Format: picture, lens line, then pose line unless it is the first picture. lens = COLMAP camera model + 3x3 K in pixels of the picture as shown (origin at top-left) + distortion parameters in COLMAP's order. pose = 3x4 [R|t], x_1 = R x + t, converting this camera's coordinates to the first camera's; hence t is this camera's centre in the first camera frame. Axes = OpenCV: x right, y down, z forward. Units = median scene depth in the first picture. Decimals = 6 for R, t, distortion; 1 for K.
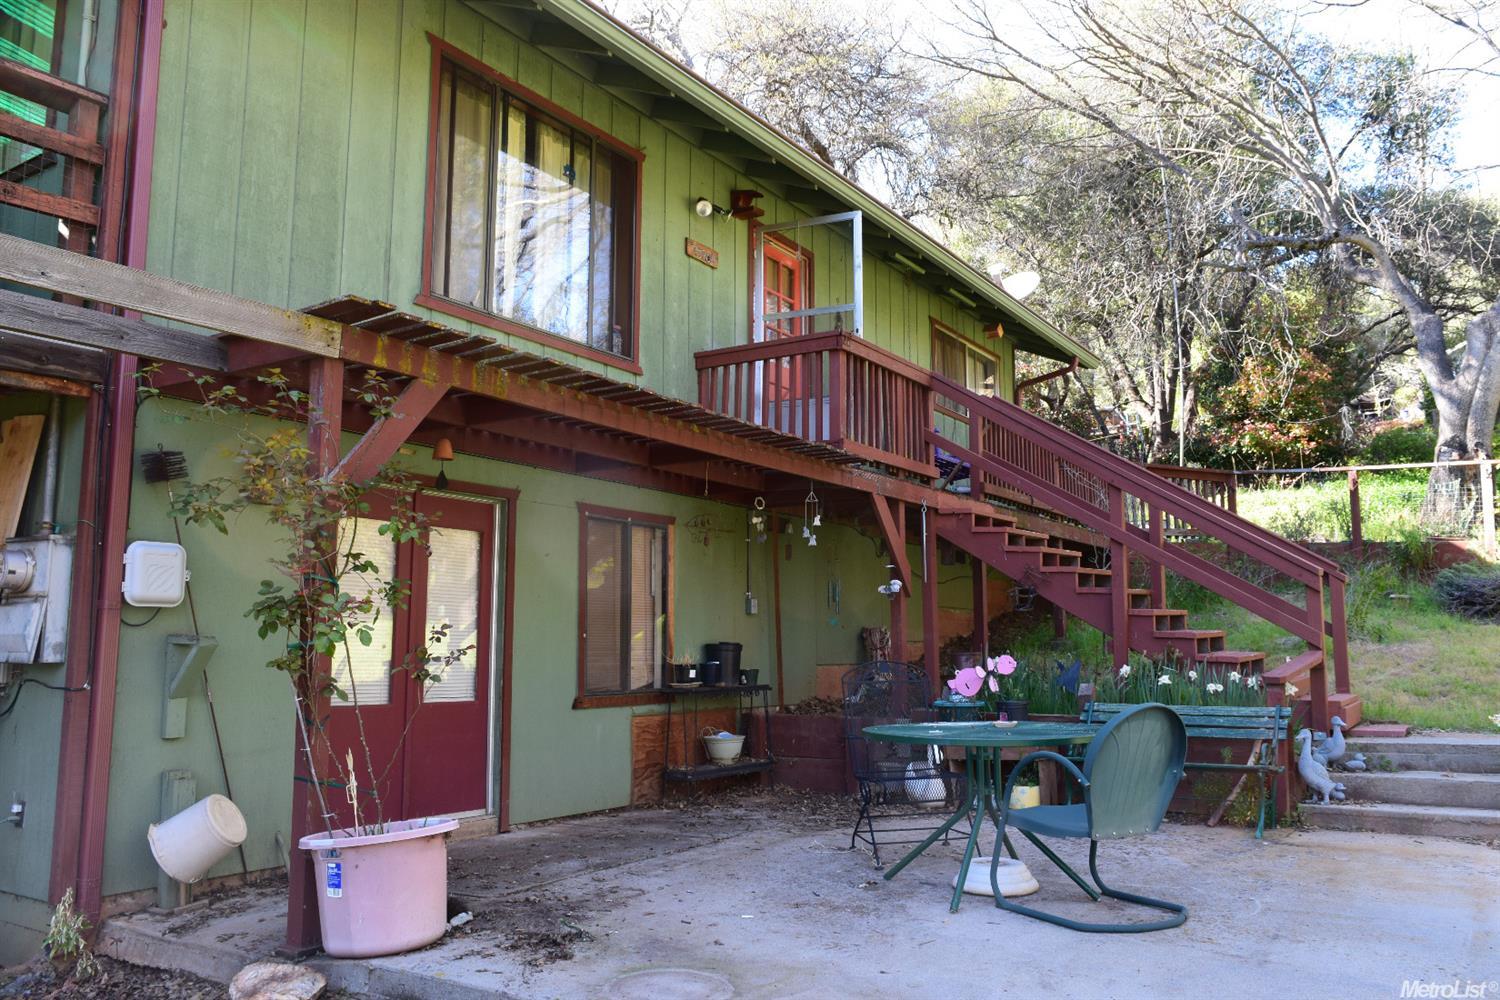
lens RADIAL K [[1169.1, 0, 750.0], [0, 1169.1, 500.0], [0, 0, 1]] dist [-0.001255, 0.000047]
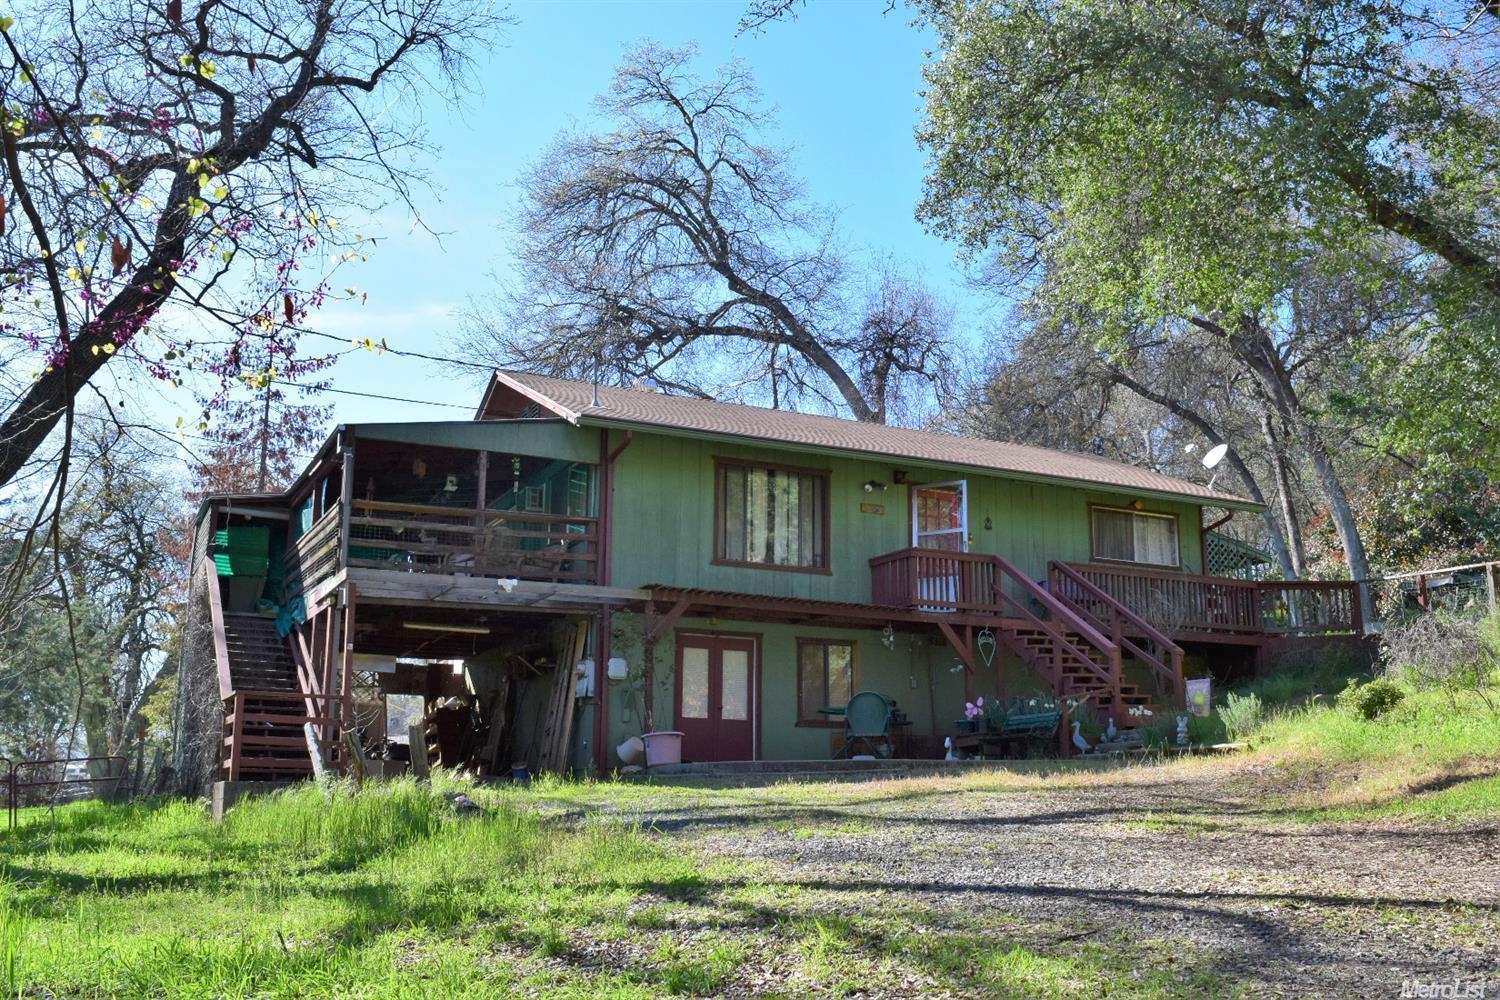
lens RADIAL K [[1477.9, 0, 750.0], [0, 1477.9, 500.0], [0, 0, 1]] dist [-0.029839, -0.010131]
pose [[0.854081, -0.103171, -0.509805, 1.418460], [0.060481, 0.993181, -0.099669, 0.022464], [0.516612, 0.054292, 0.854497, -1.699024]]
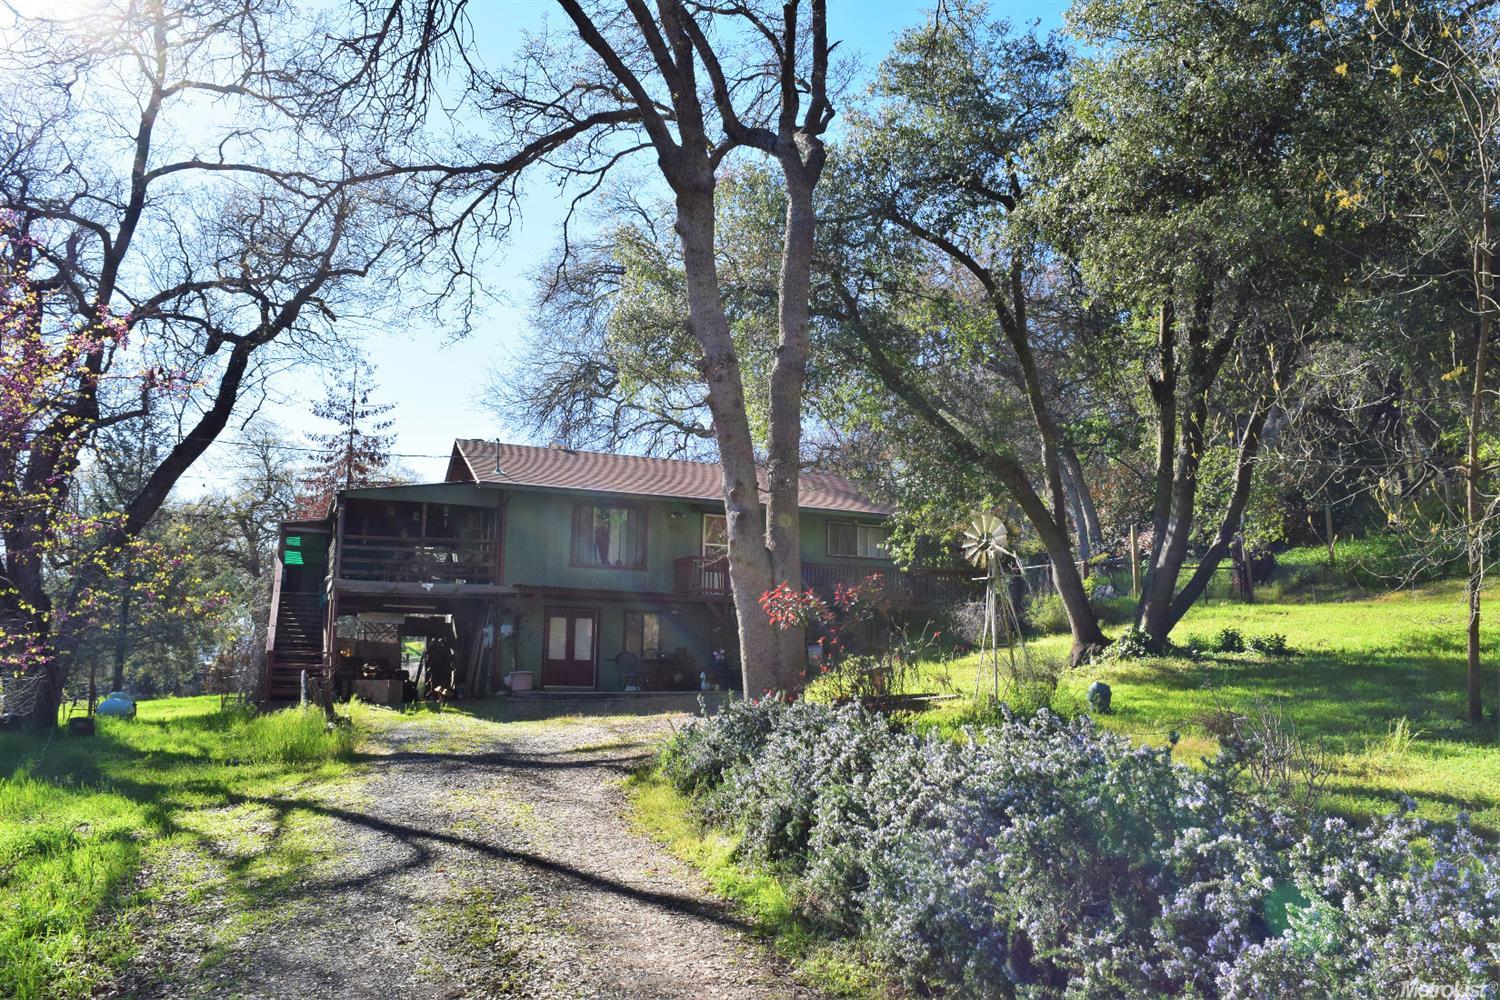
lens RADIAL K [[1169.1, 0, 750.0], [0, 1169.1, 500.0], [0, 0, 1]] dist [-0.001255, 0.000047]
pose [[0.821729, -0.081281, -0.564053, 2.606198], [0.060806, 0.996631, -0.055033, -0.128401], [0.566626, 0.010924, 0.823903, -2.088004]]
